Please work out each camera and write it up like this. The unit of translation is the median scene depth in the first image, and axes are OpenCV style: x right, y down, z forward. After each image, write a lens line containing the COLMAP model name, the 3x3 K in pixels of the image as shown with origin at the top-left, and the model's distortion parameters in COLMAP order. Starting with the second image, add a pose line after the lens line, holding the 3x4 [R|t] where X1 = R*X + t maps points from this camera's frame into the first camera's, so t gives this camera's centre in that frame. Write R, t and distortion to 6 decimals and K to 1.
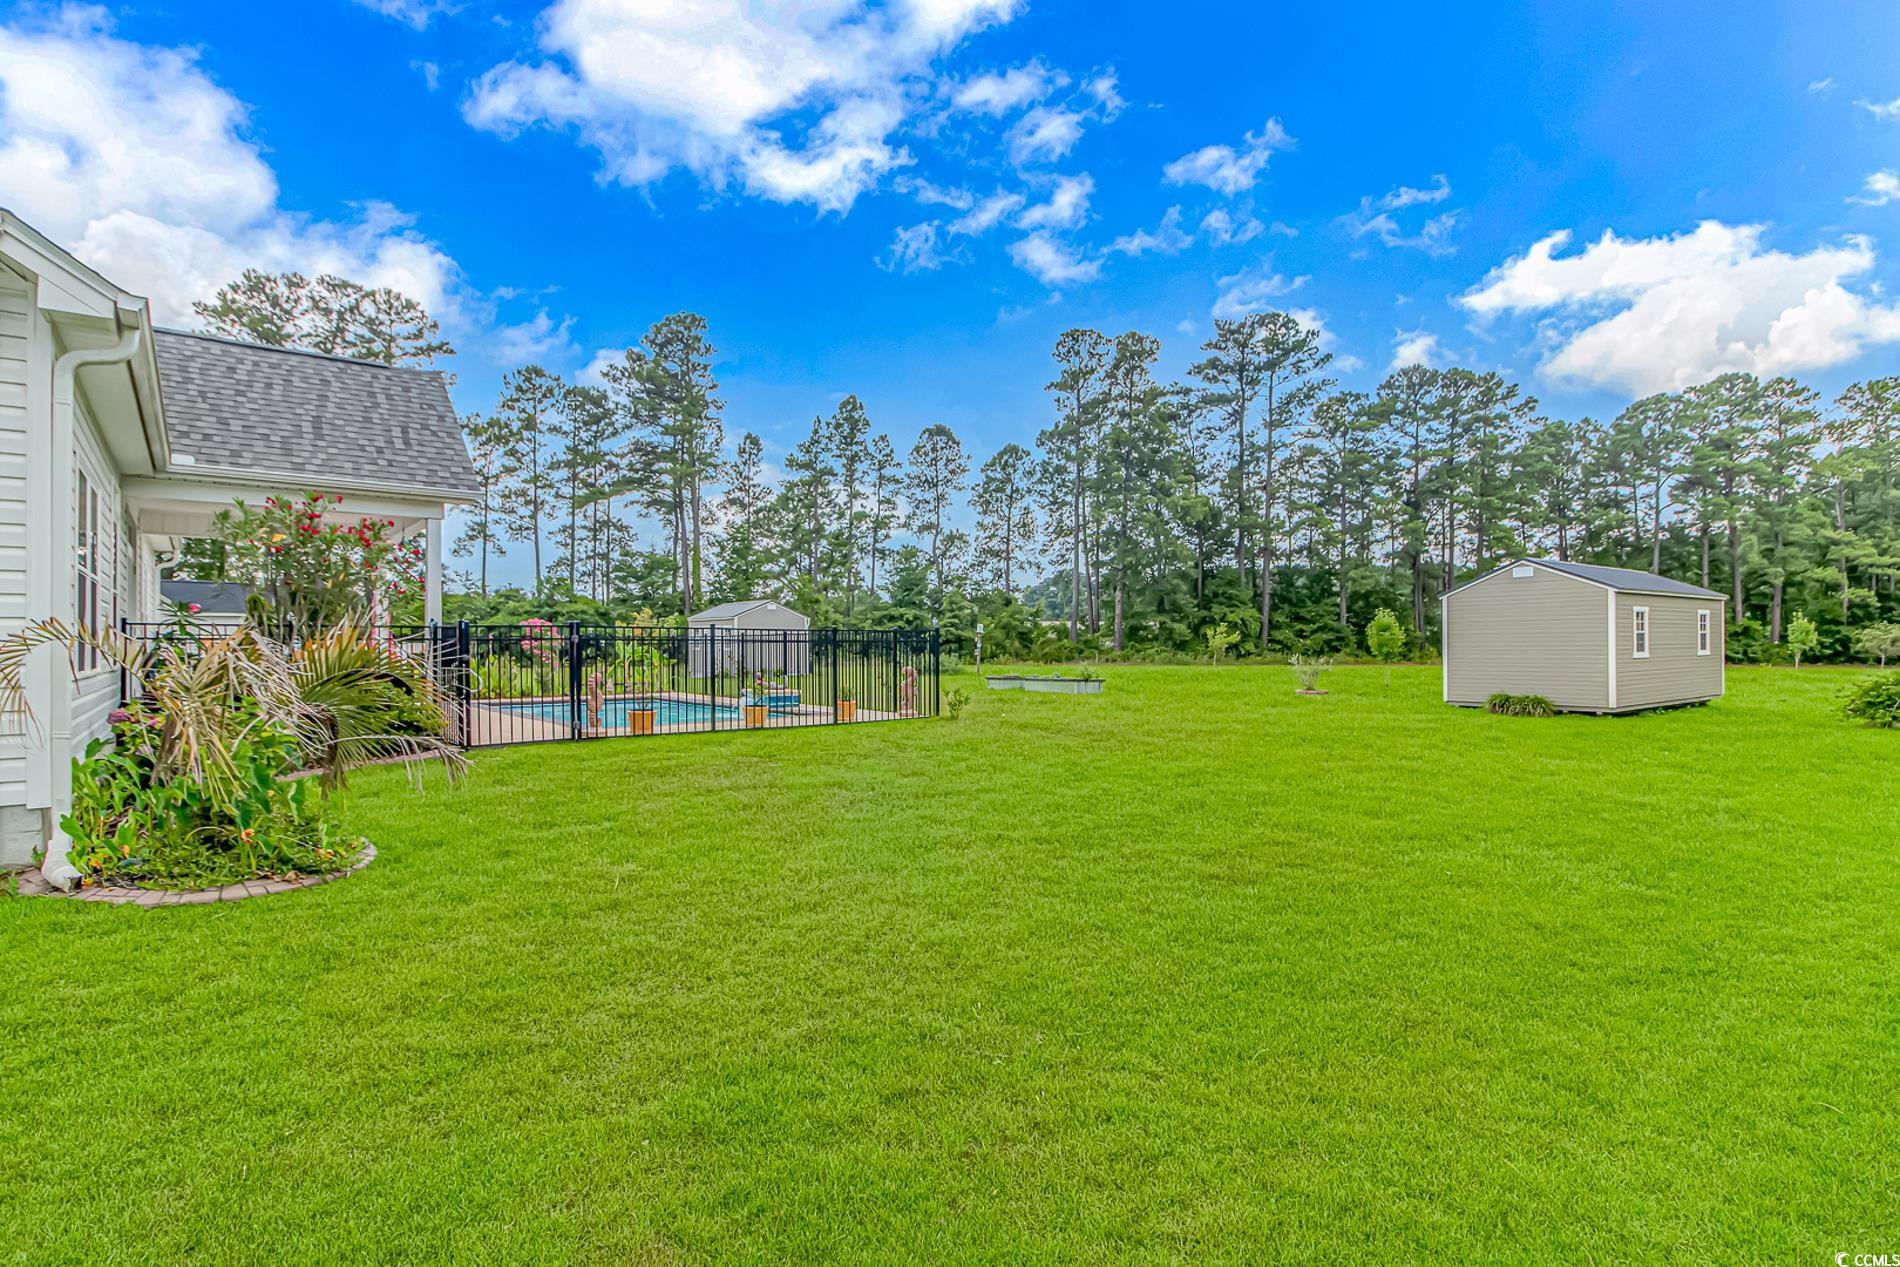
lens RADIAL K [[964.9, 0, 954.4], [0, 964.9, 642.5], [0, 0, 1]] dist [0.002514, 0.000069]
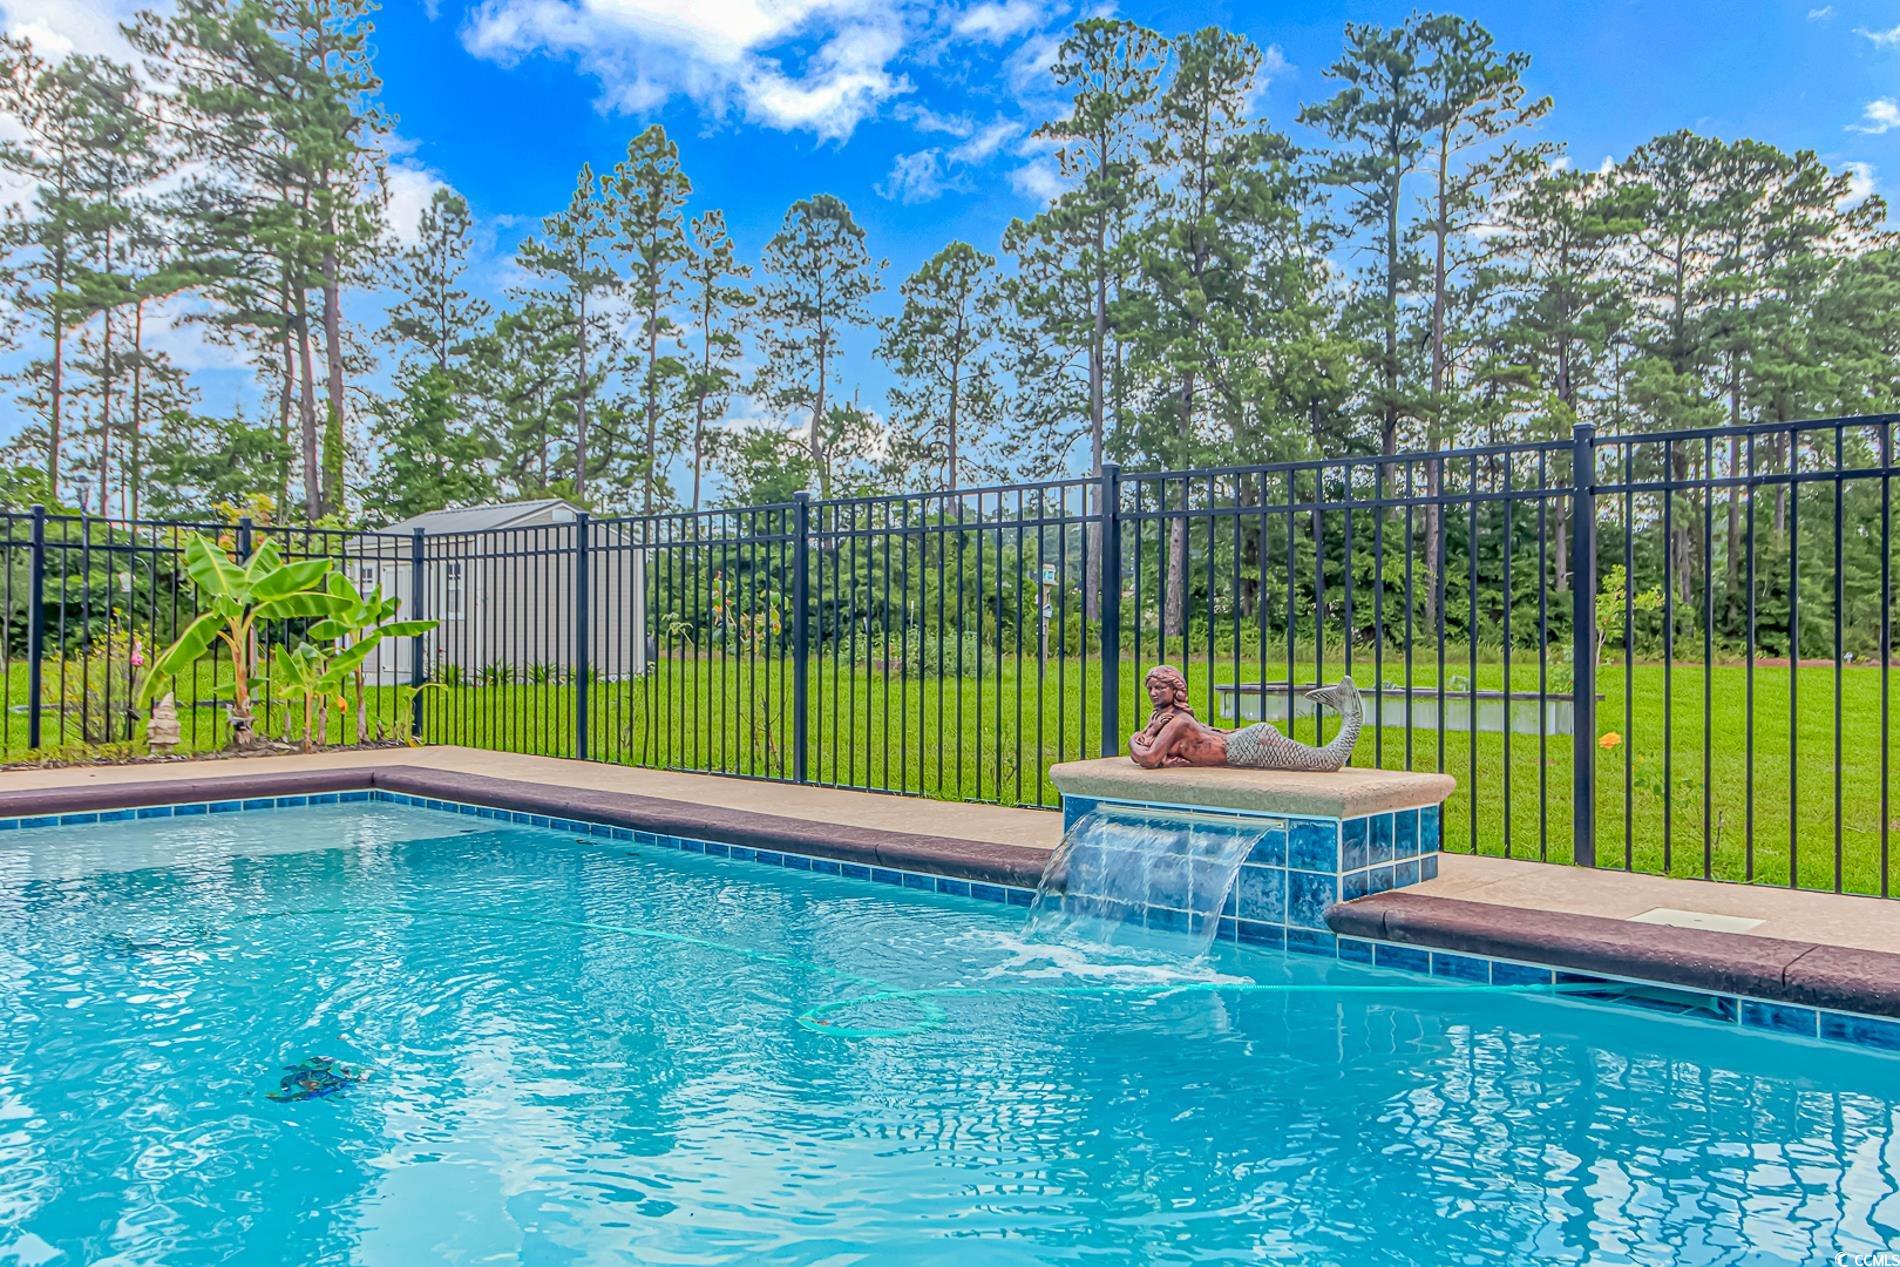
lens RADIAL K [[1490.9, 0, 953.5], [0, 1490.9, 640.8], [0, 0, 1]] dist [0.002158, -0.011727]
pose [[0.987090, 0.006247, 0.160042, -0.077374], [-0.007650, 0.999937, 0.008157, 0.005697], [-0.159981, -0.009276, 0.987077, 0.208463]]
